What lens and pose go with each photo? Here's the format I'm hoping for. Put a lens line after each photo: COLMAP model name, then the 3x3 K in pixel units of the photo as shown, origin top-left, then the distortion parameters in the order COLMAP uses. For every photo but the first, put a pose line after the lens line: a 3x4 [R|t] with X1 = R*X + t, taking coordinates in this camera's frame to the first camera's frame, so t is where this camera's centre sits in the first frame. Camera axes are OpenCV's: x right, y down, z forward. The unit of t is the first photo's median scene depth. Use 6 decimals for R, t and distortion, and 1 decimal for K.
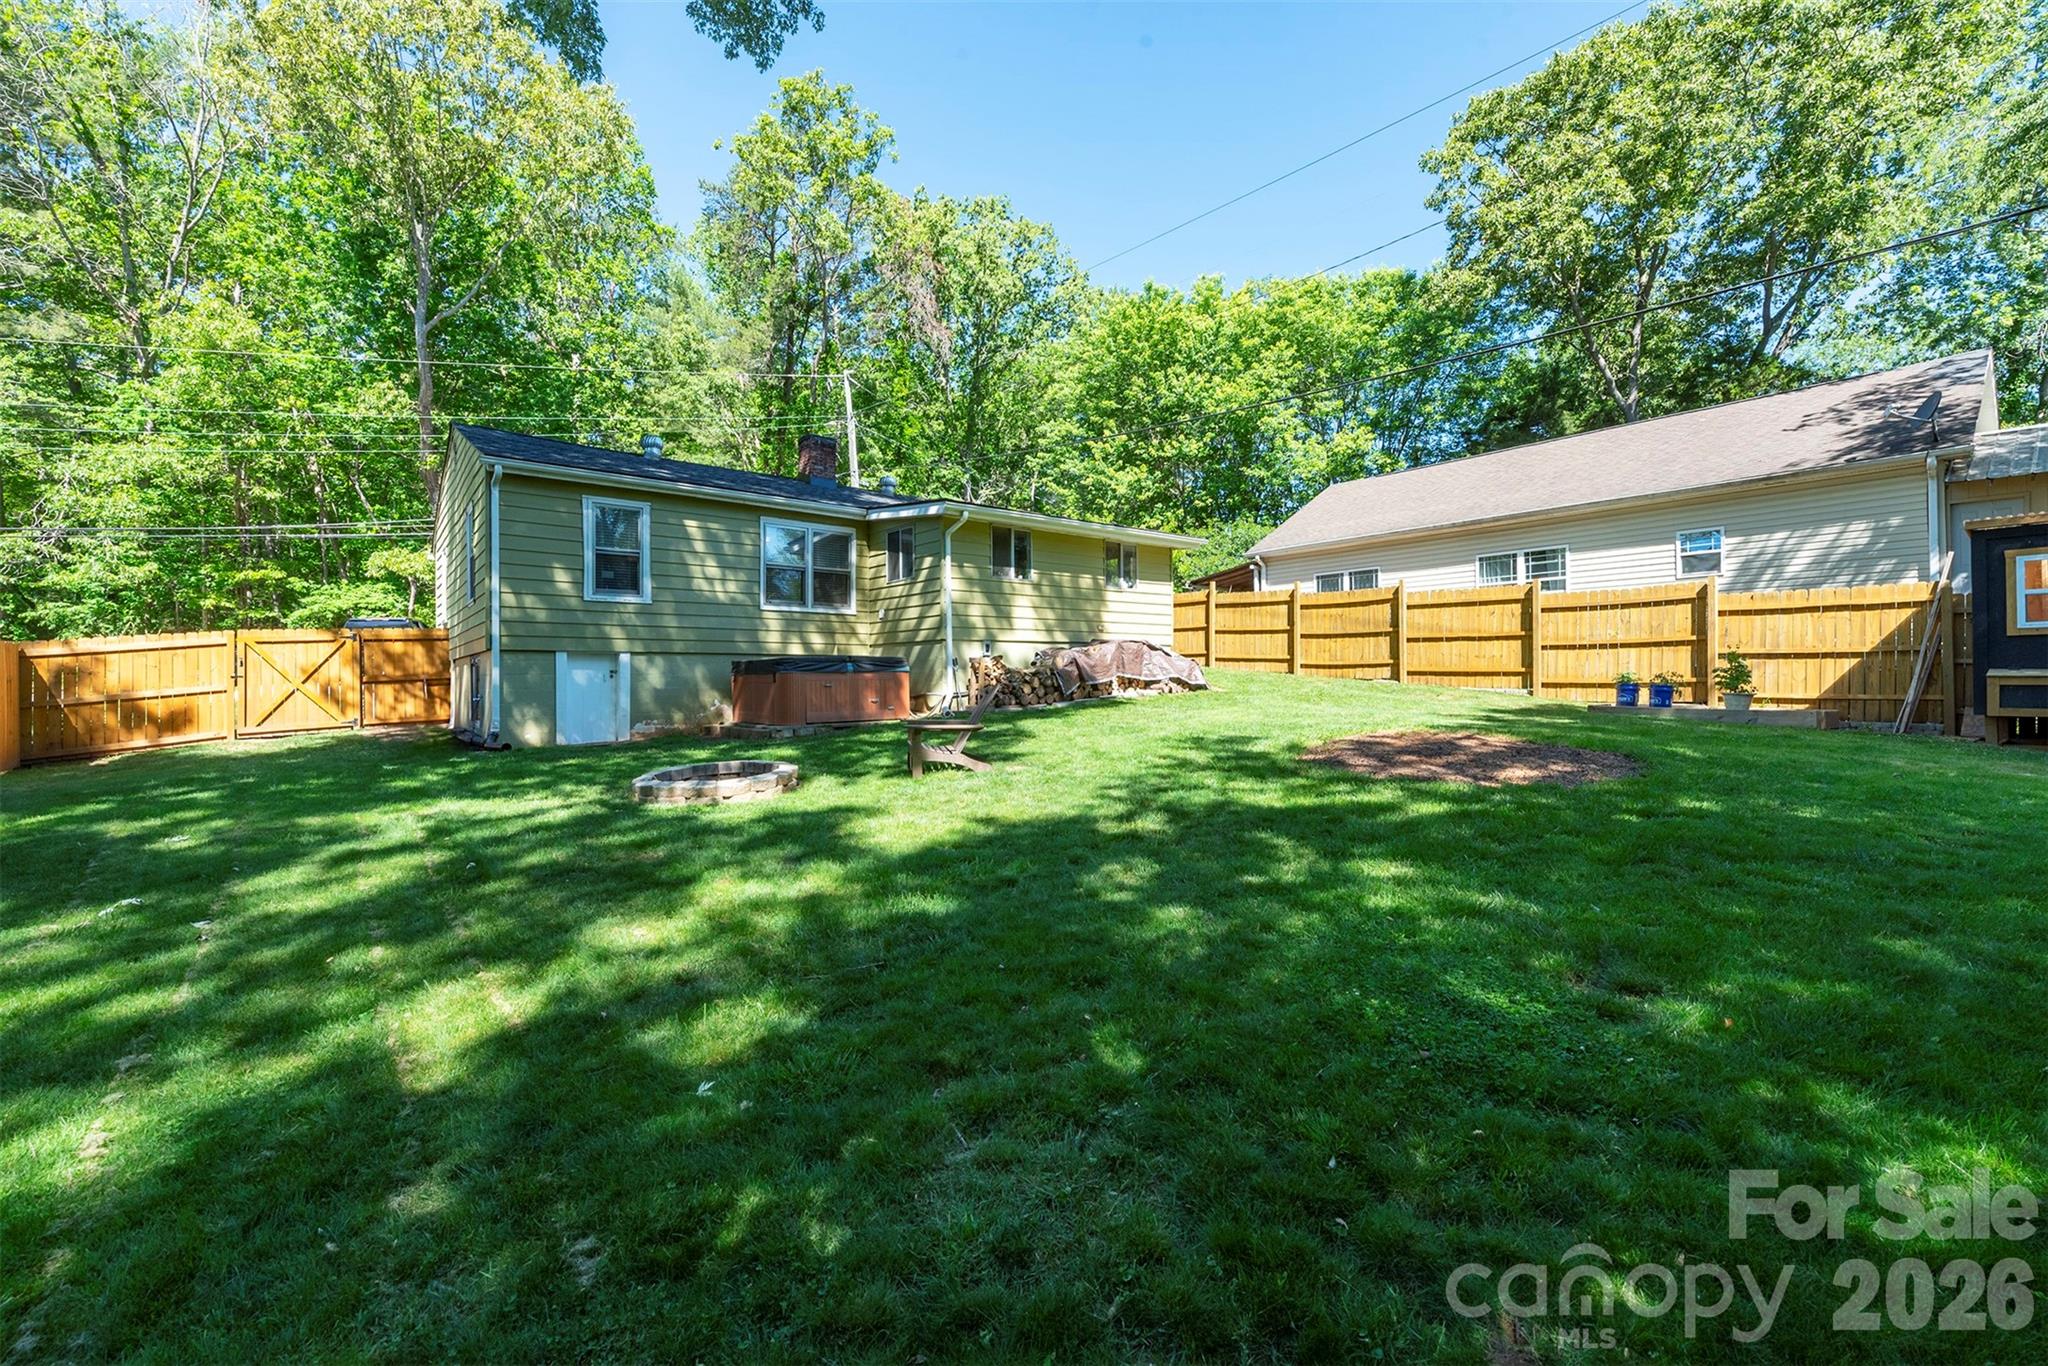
lens RADIAL K [[845.9, 0, 1034.7], [0, 845.9, 675.2], [0, 0, 1]] dist [0.006209, -0.002626]
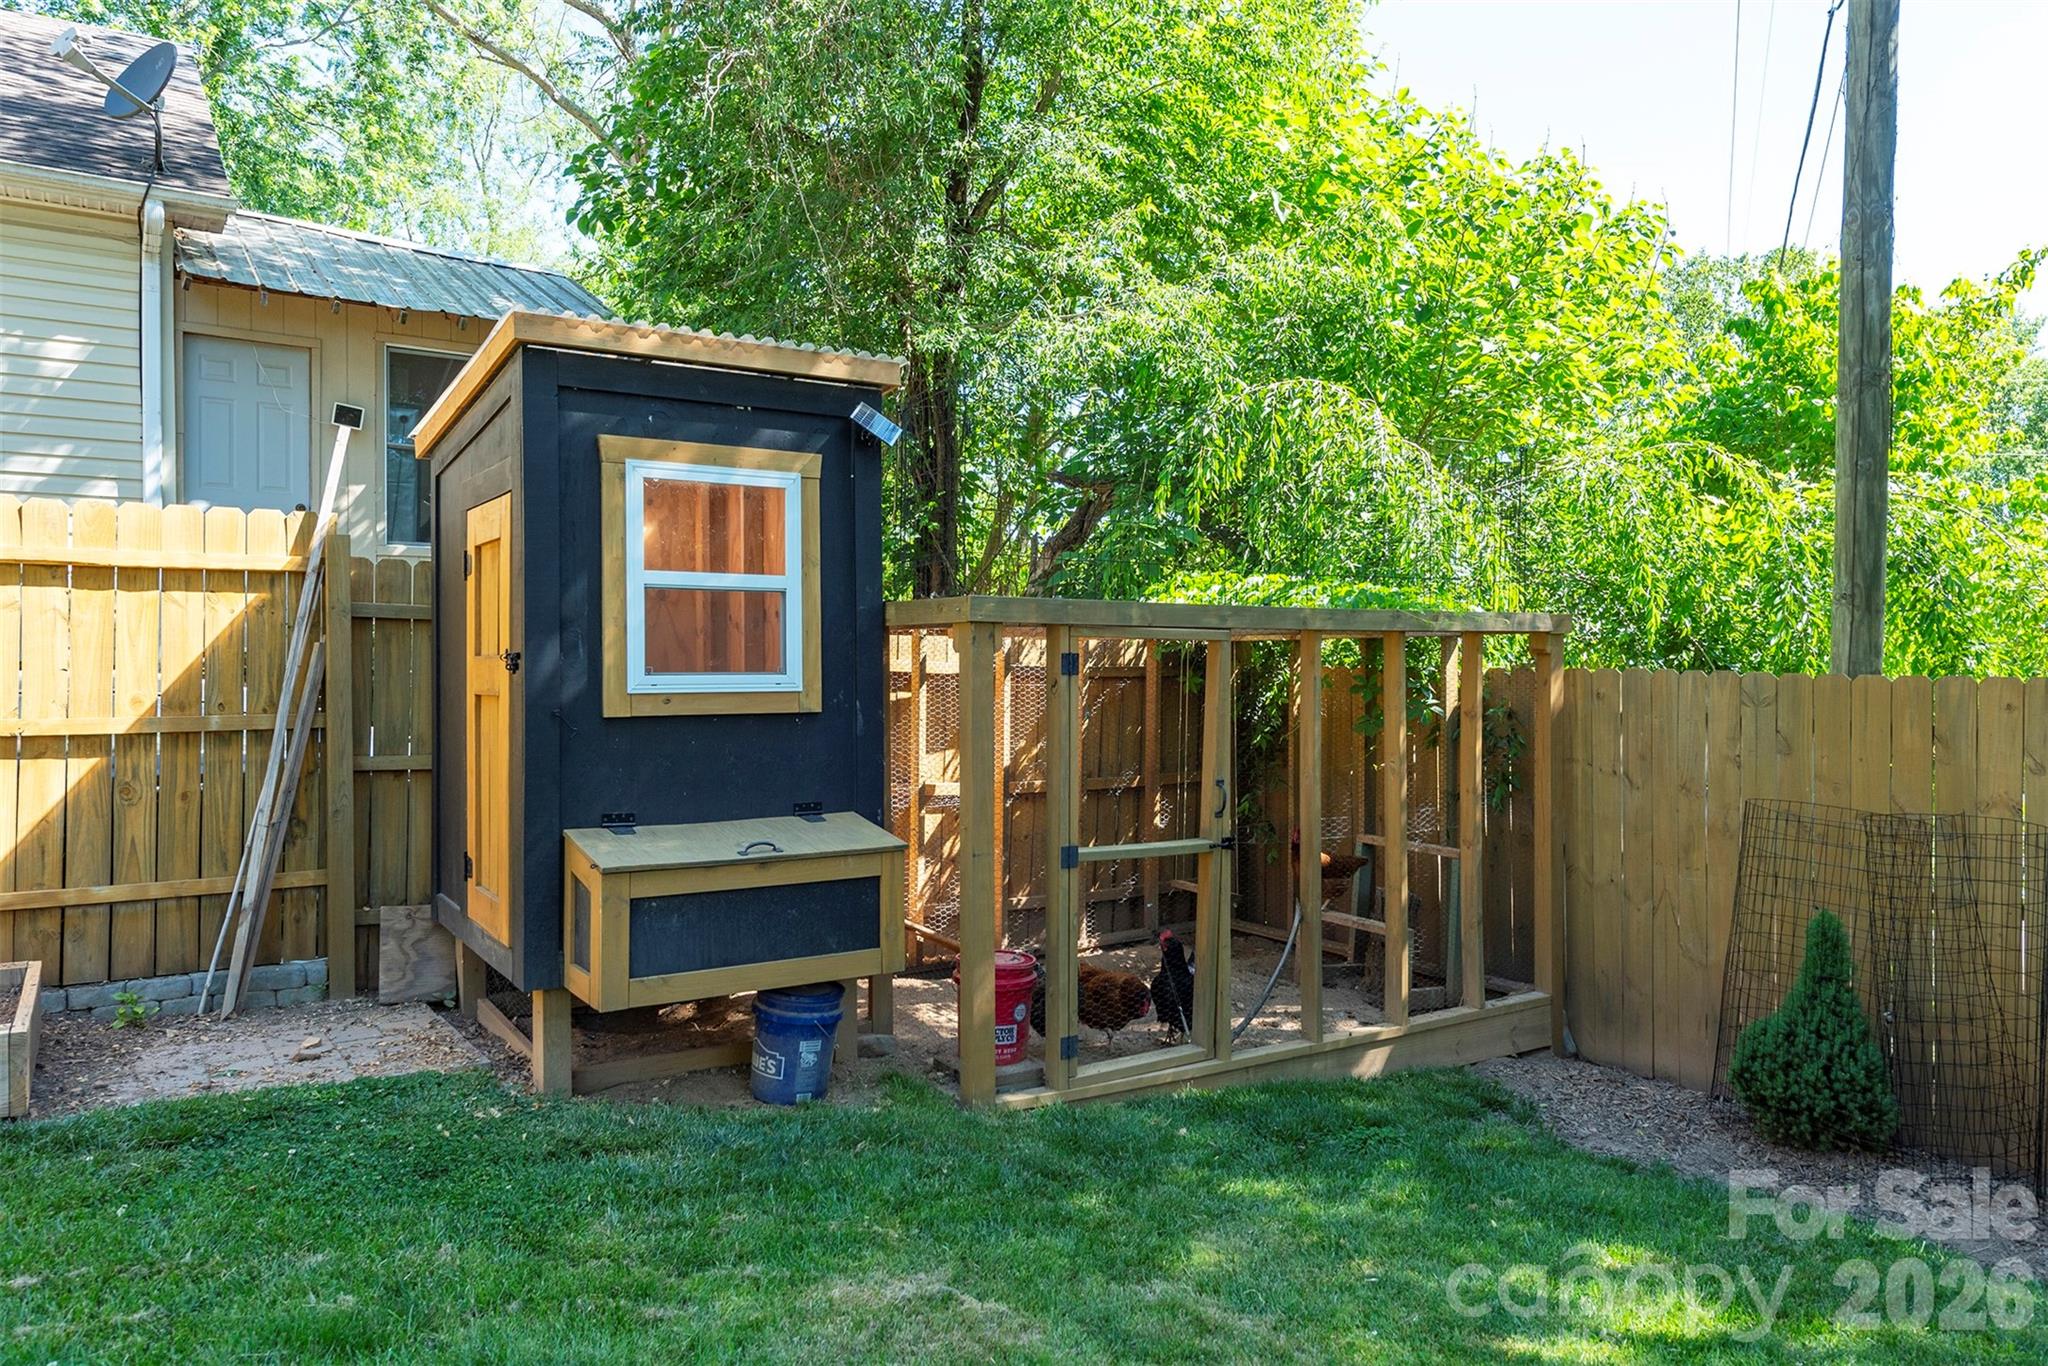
lens RADIAL K [[1431.8, 0, 1010.3], [0, 1431.8, 663.9], [0, 0, 1]] dist [0.028652, -0.016946]
pose [[0.096618, -0.003068, 0.995317, 0.539746], [-0.013858, 0.999894, 0.004428, -0.058774], [-0.995225, -0.014220, 0.096565, 0.671798]]
